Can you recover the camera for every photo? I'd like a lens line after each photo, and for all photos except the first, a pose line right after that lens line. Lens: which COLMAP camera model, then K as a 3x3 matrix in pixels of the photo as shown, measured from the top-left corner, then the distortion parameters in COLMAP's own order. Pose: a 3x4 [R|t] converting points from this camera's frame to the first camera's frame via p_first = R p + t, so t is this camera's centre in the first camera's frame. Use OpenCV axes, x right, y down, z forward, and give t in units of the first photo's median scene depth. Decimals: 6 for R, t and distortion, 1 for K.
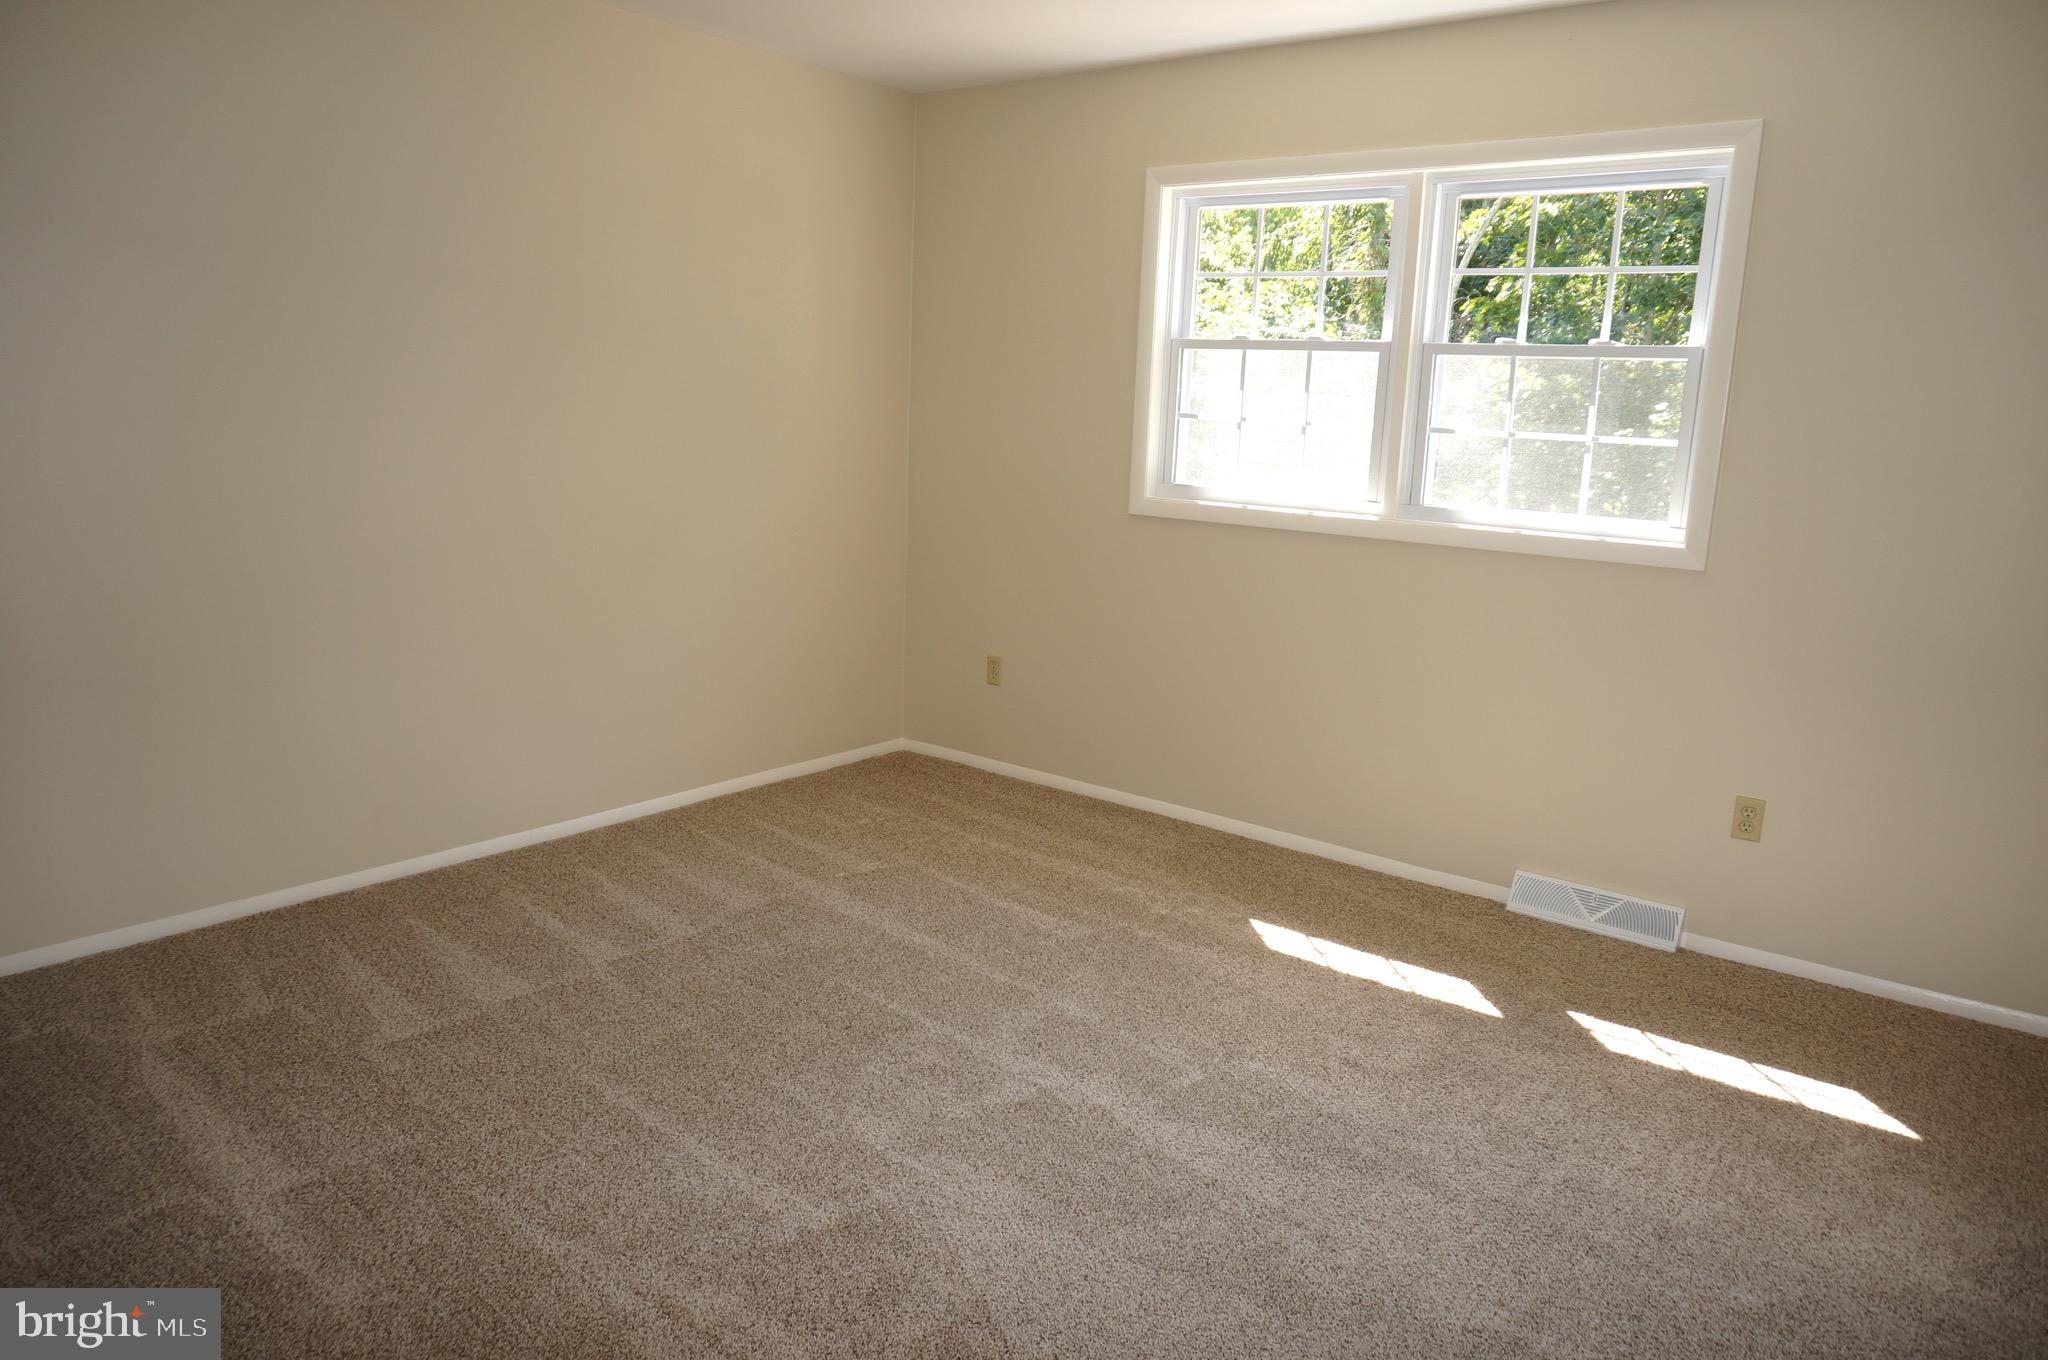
lens RADIAL K [[1386.8, 0, 1016.4], [0, 1386.8, 680.4], [0, 0, 1]] dist [-0.025239, 0.010231]
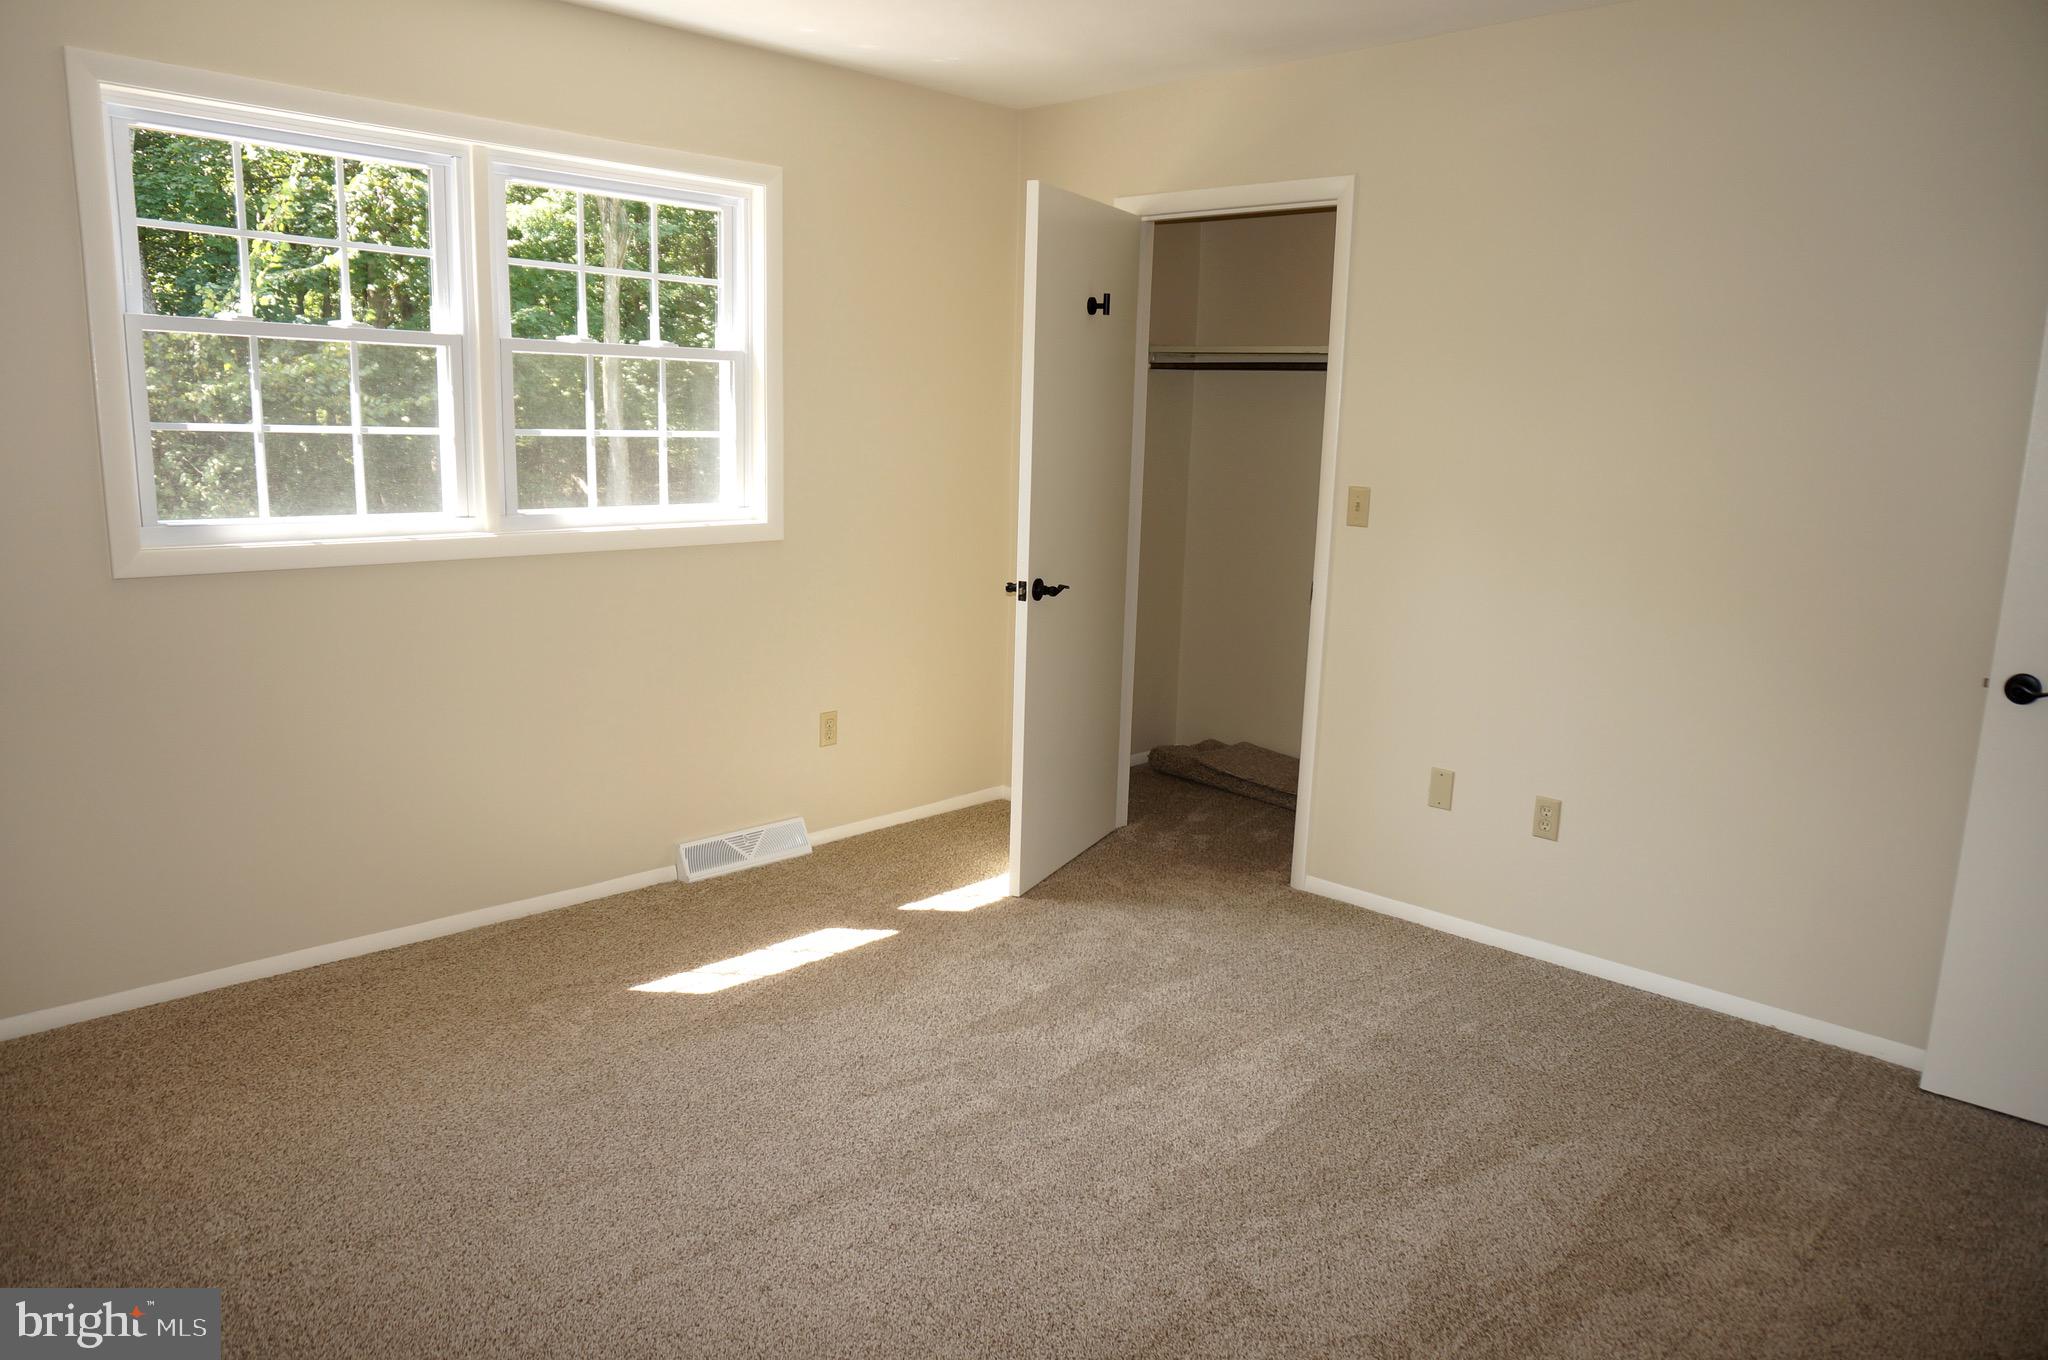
lens RADIAL K [[1386.8, 0, 1017.3], [0, 1386.8, 679.6], [0, 0, 1]] dist [-0.025239, 0.010231]
pose [[0.114283, -0.219243, 0.968954, -0.647987], [0.180677, 0.963665, 0.196736, -0.156478], [-0.976880, 0.152584, 0.149742, 0.613779]]
